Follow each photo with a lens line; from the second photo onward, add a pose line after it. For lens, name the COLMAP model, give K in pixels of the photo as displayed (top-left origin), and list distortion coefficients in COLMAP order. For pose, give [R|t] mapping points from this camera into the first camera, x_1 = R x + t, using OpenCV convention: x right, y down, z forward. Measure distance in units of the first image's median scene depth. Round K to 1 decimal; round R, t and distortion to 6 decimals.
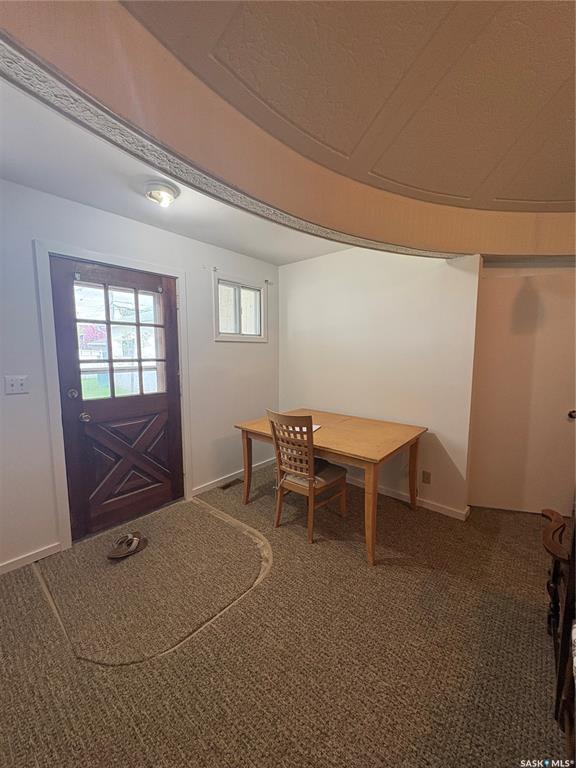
lens RADIAL K [[305.6, 0, 288.0], [0, 305.6, 384.0], [0, 0, 1]] dist [-0.000204, 0.000258]
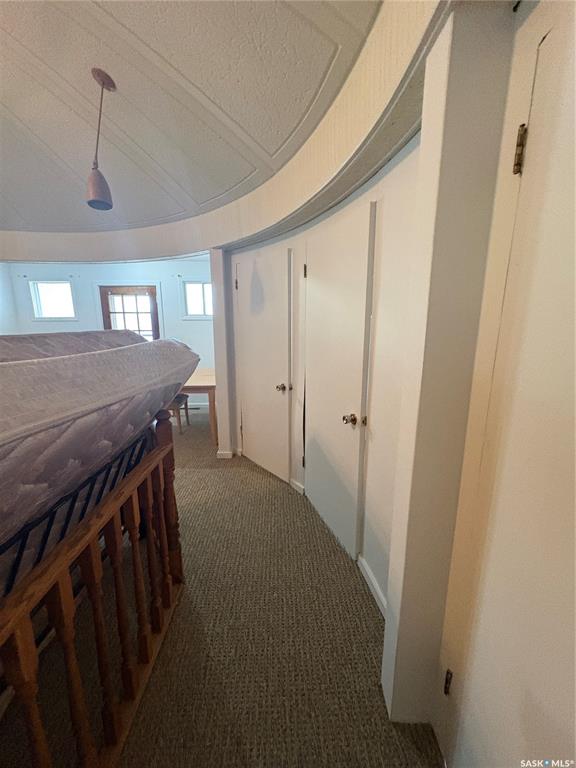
lens RADIAL K [[305.6, 0, 288.0], [0, 305.6, 384.0], [0, 0, 1]] dist [-0.000204, 0.000258]
pose [[0.676217, 0.140686, -0.723145, 1.646015], [-0.079780, 0.989808, 0.117962, -0.044025], [0.732370, -0.022076, 0.680549, 0.329881]]
